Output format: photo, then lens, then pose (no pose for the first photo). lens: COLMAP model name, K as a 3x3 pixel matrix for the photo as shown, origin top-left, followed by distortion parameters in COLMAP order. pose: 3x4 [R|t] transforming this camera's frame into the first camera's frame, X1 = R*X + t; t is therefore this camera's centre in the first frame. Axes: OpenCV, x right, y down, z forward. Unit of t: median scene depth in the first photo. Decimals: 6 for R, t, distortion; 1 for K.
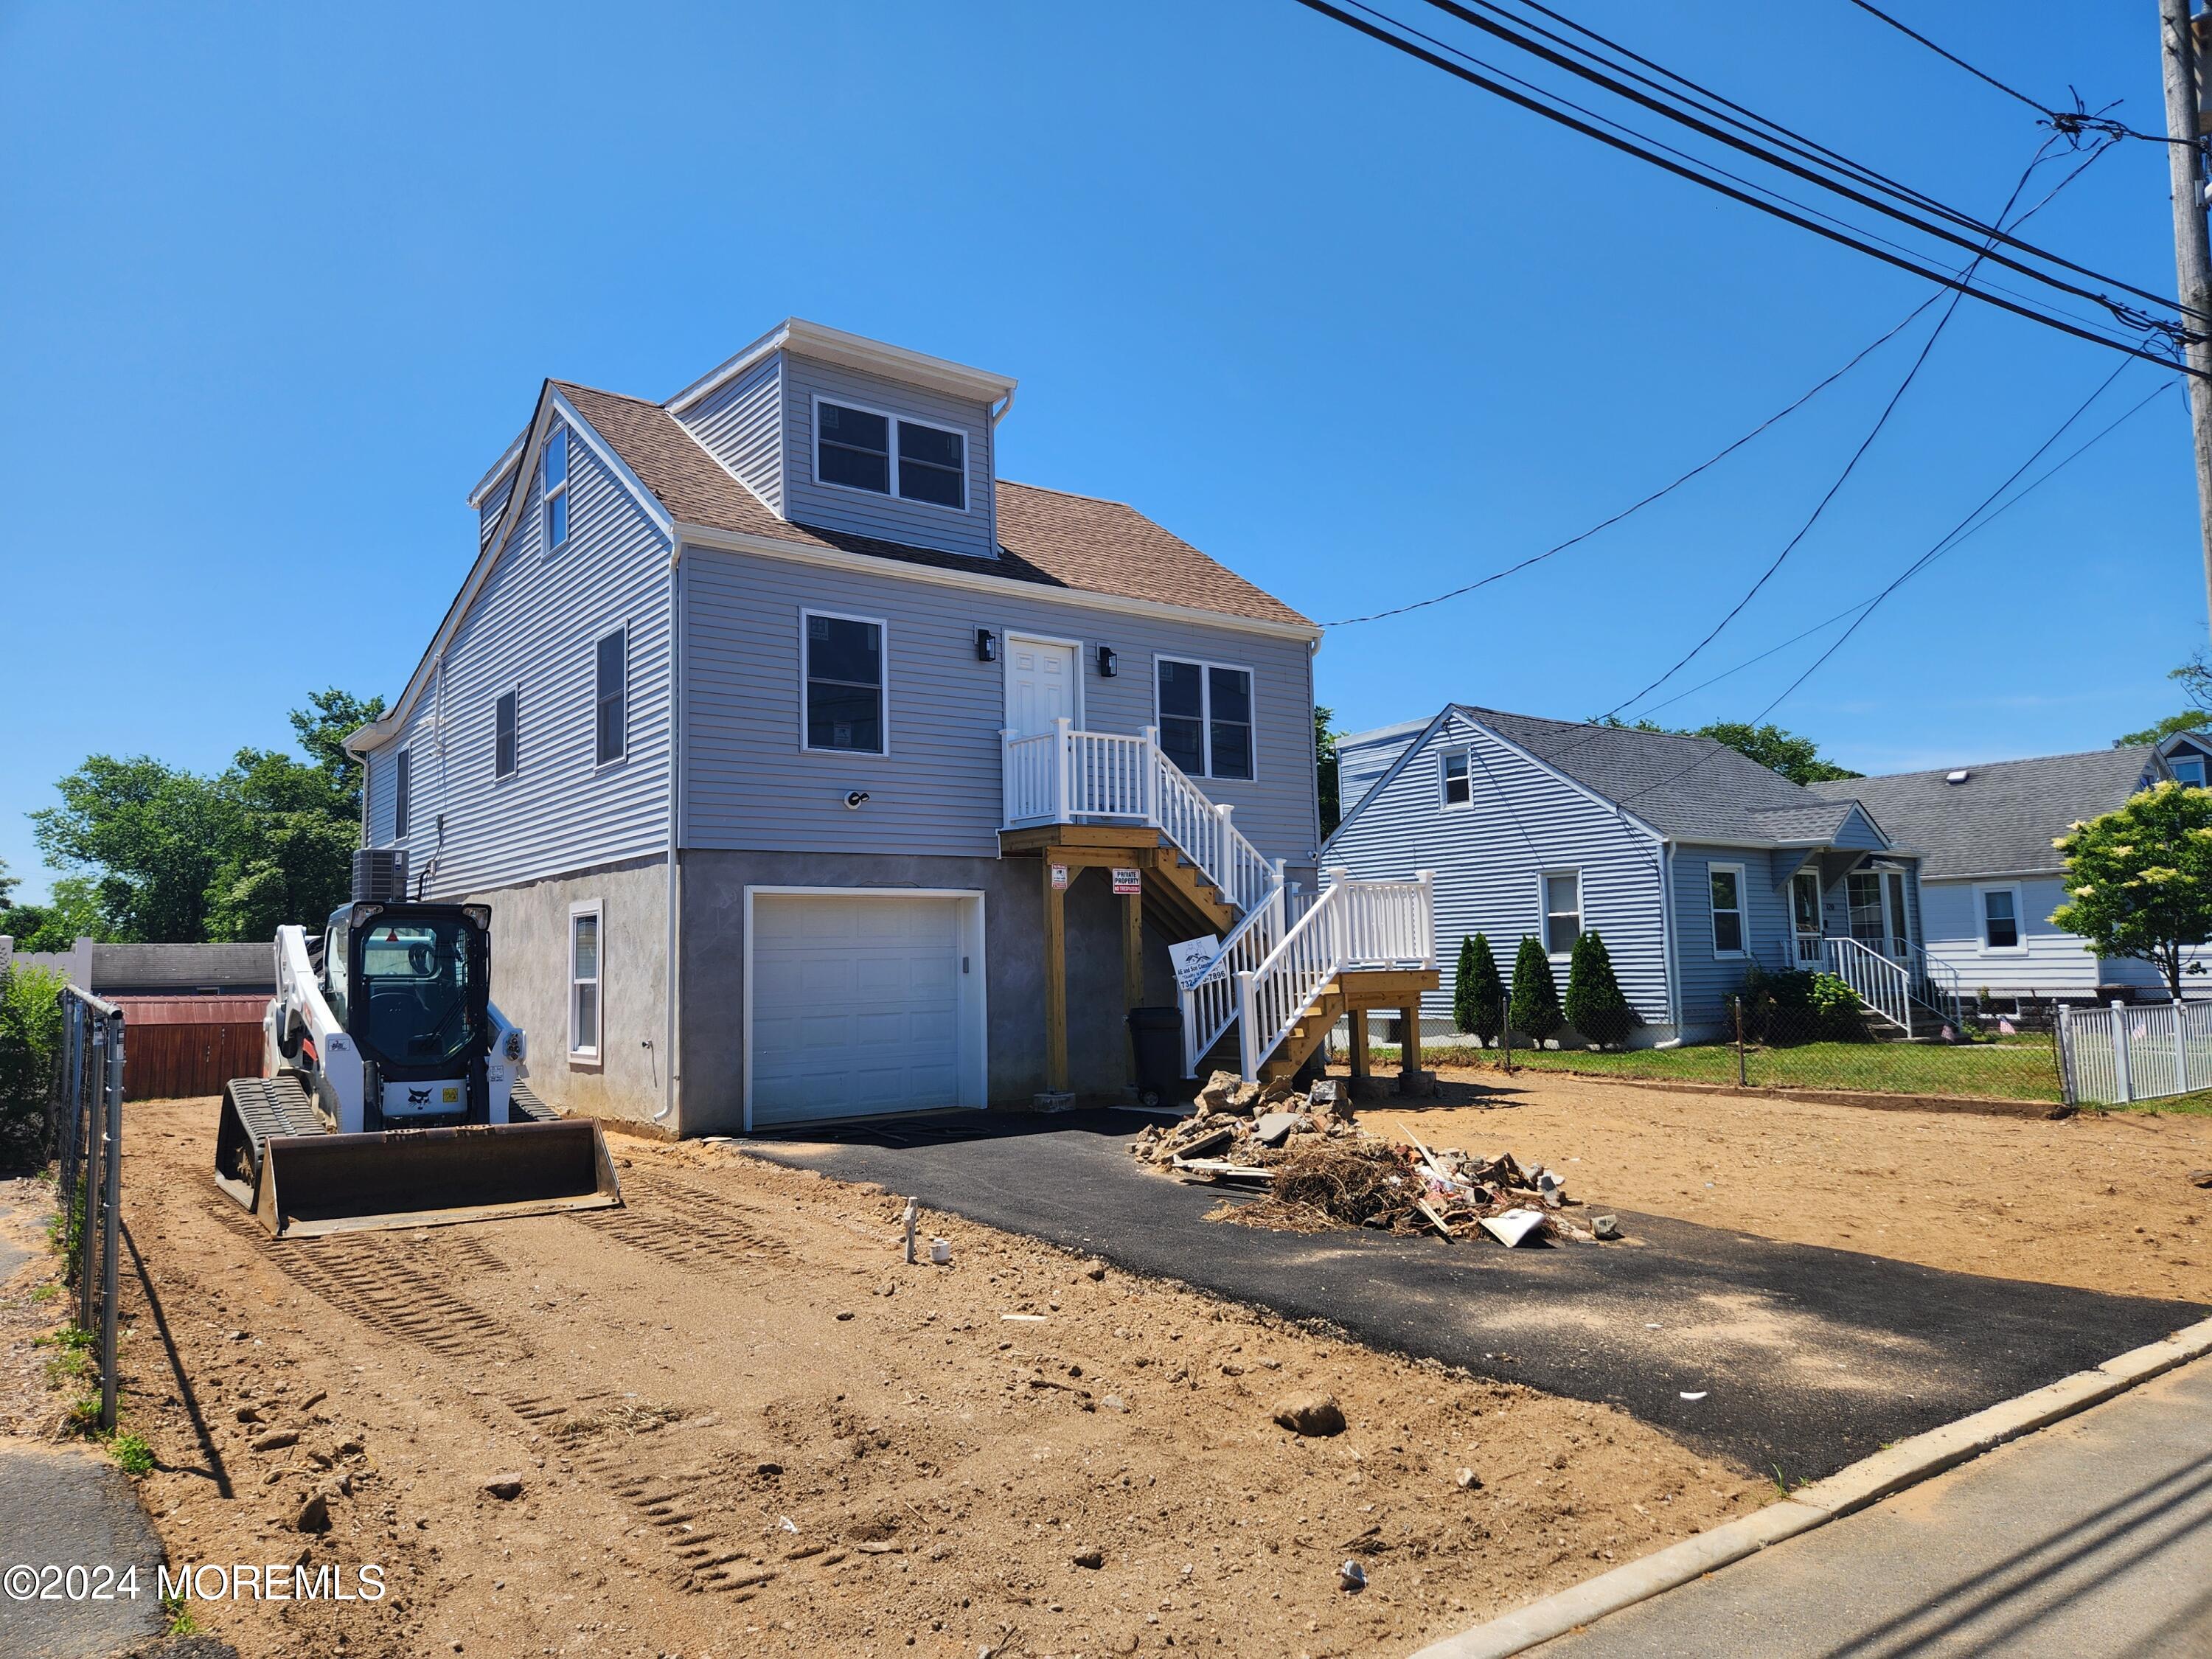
lens RADIAL K [[1468.9, 0, 1097.8], [0, 1468.9, 798.0], [0, 0, 1]] dist [0.076647, -0.066898]
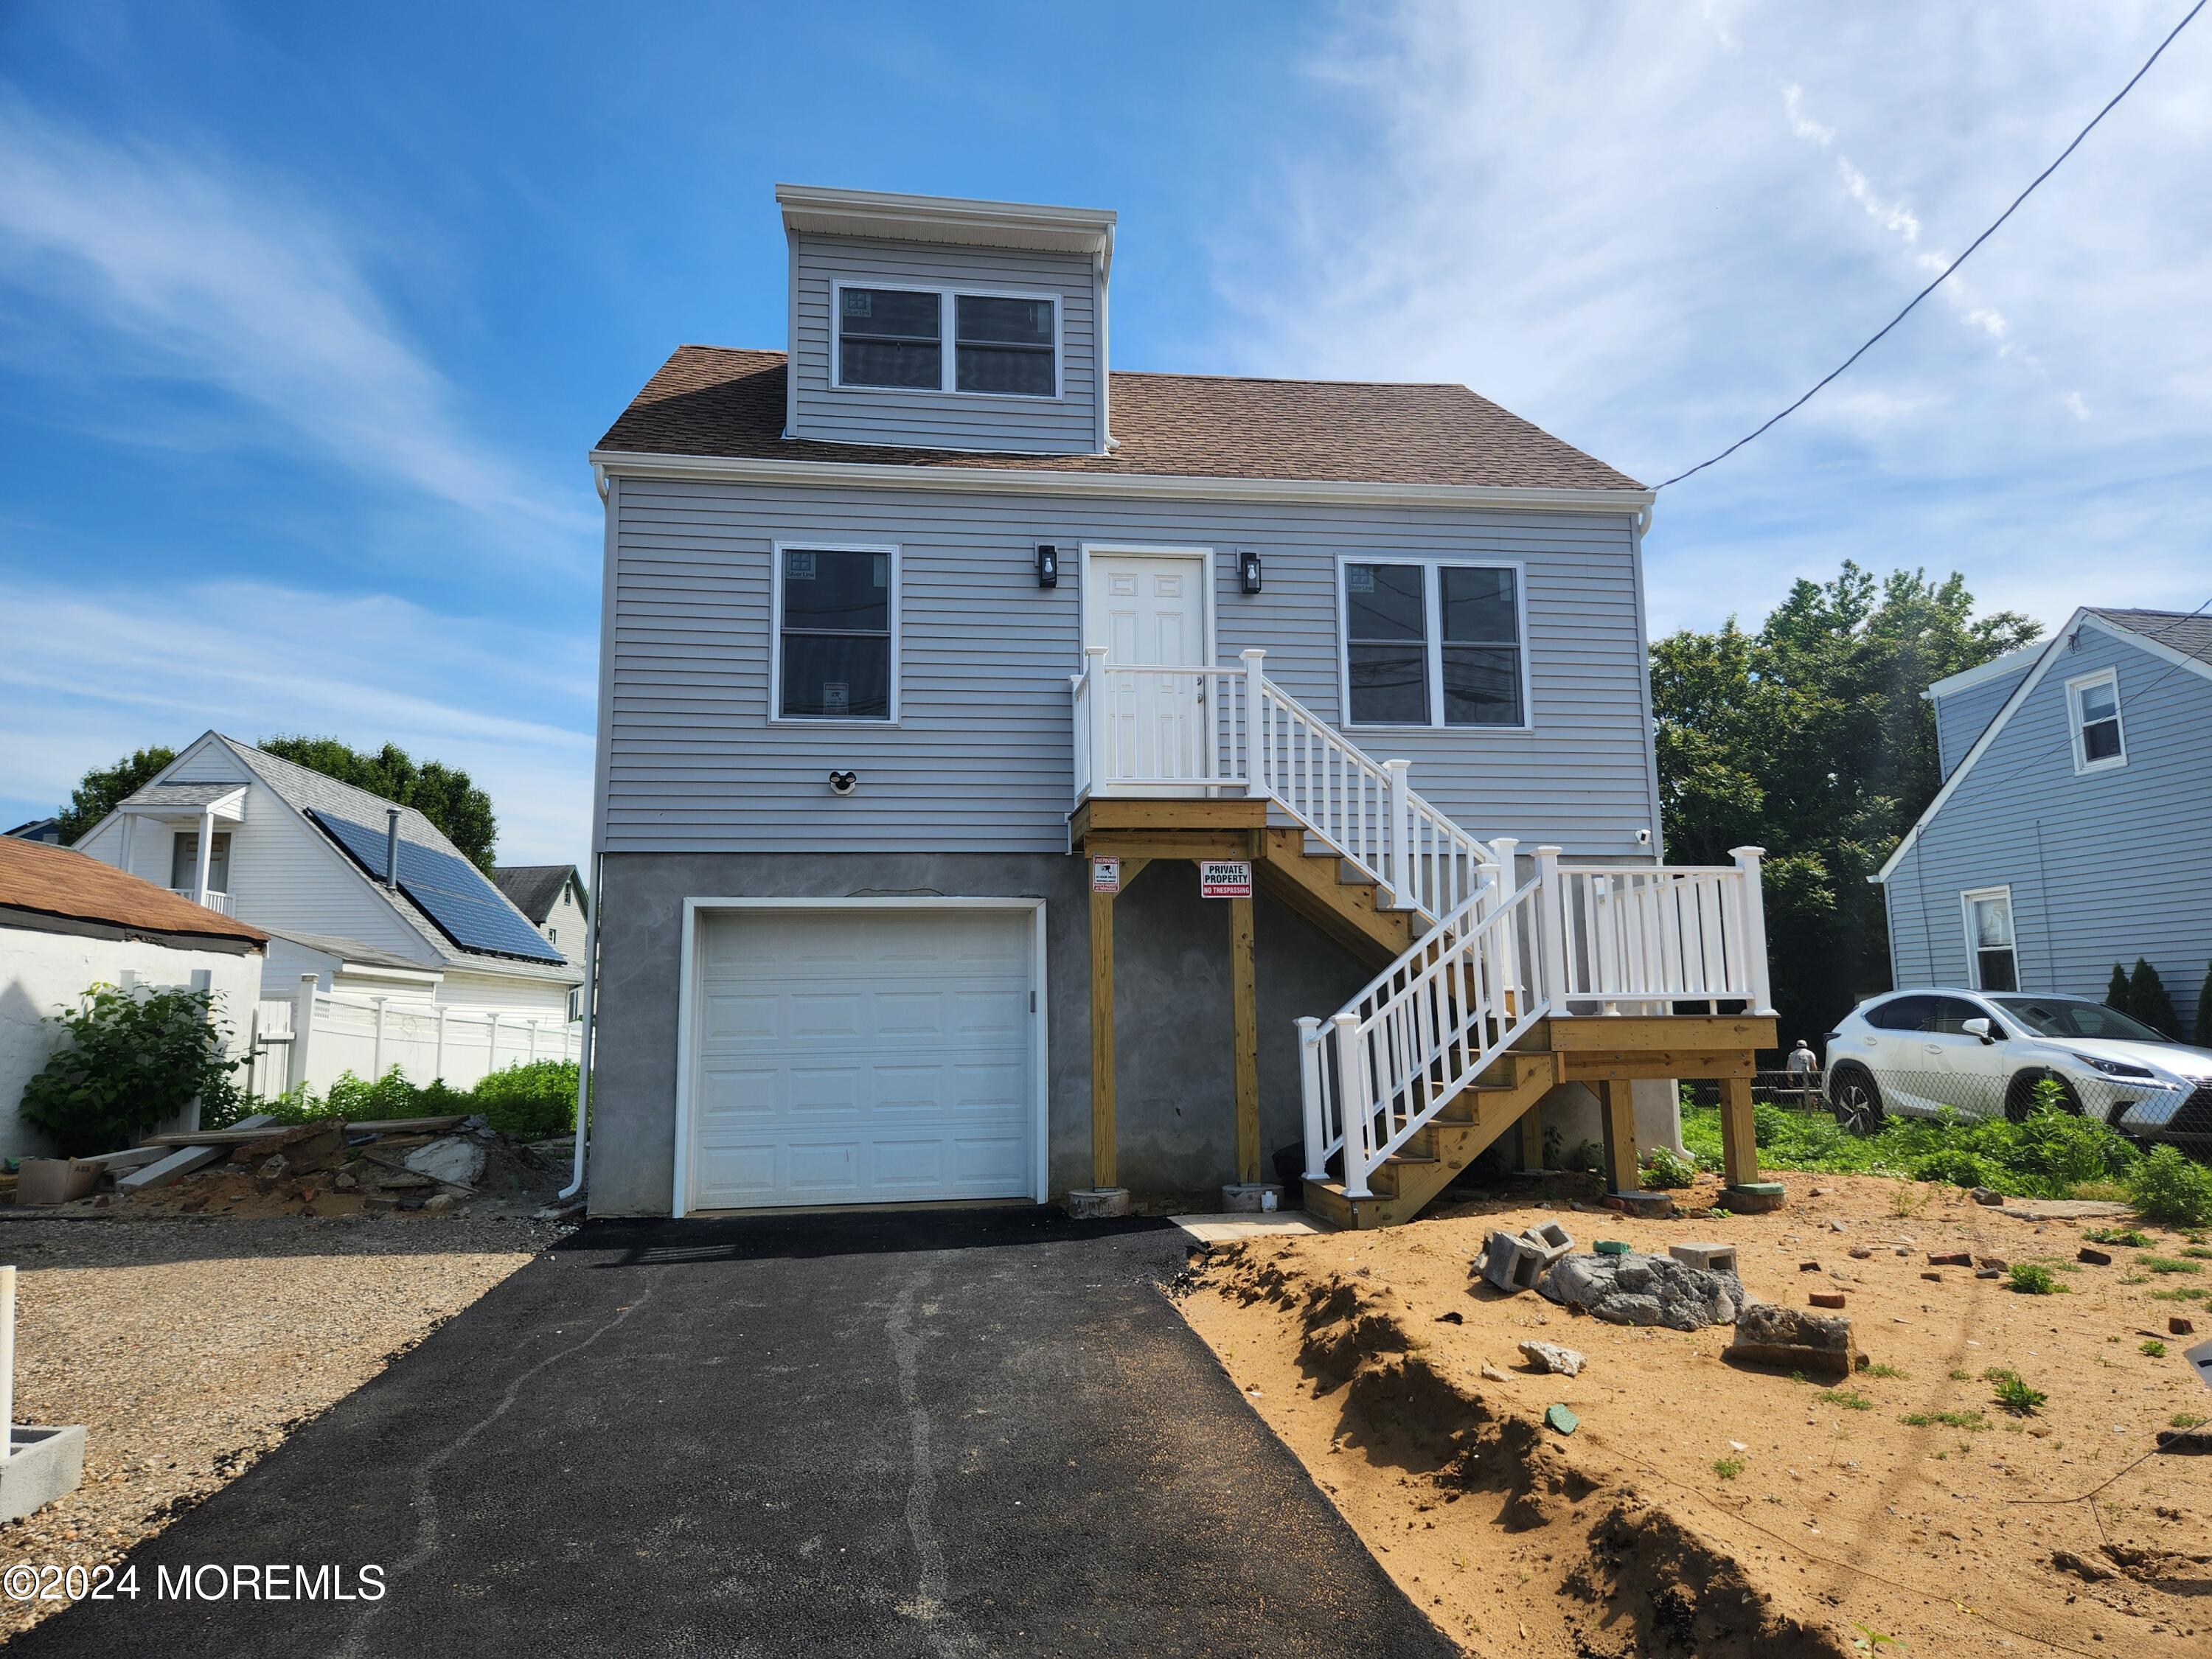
lens RADIAL K [[1468.9, 0, 1097.8], [0, 1468.9, 798.0], [0, 0, 1]] dist [0.076647, -0.066898]
pose [[0.877322, -0.059938, -0.476144, 0.294531], [0.047783, 0.998150, -0.037608, 0.041780], [0.477517, 0.010243, 0.878563, 0.373734]]
